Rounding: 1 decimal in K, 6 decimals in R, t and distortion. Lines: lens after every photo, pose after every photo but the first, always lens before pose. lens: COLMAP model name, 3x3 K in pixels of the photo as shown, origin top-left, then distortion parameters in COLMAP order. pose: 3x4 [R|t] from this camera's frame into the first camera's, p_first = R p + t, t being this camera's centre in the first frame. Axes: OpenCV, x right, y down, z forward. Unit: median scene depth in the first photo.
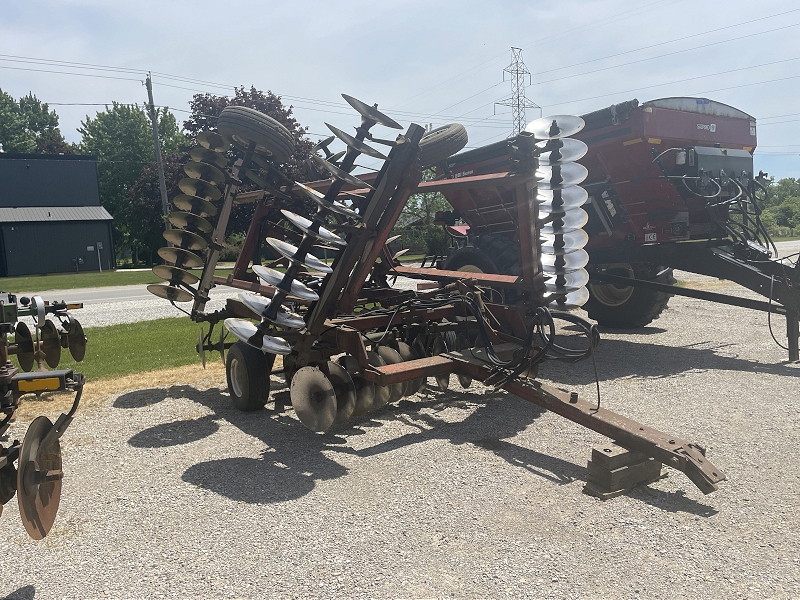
lens RADIAL K [[599.3, 0, 391.6], [0, 599.3, 299.8], [0, 0, 1]] dist [0.093854, -0.126172]
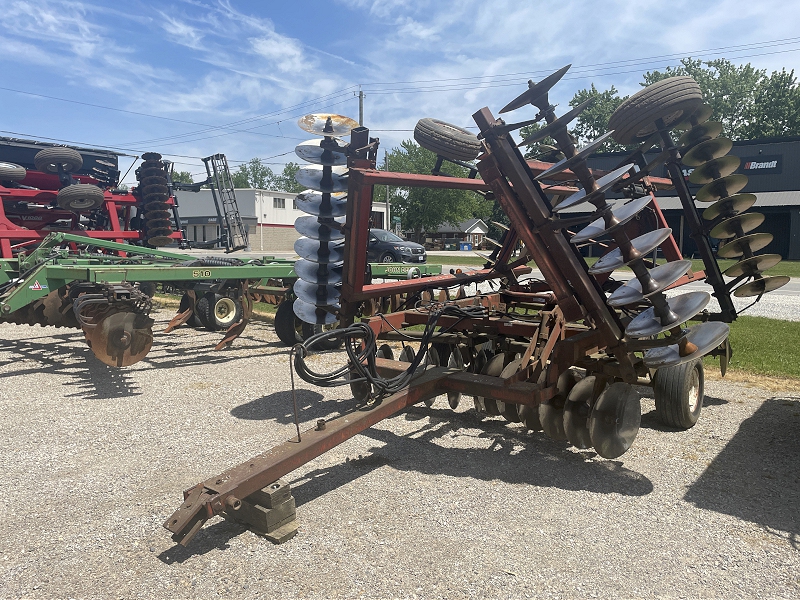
lens RADIAL K [[599.3, 0, 391.6], [0, 599.3, 299.8], [0, 0, 1]] dist [0.093854, -0.126172]
pose [[0.337925, 0.157972, -0.927821, 0.962506], [-0.123768, 0.984711, 0.122580, -0.122550], [0.932999, 0.073412, 0.352311, 0.652513]]
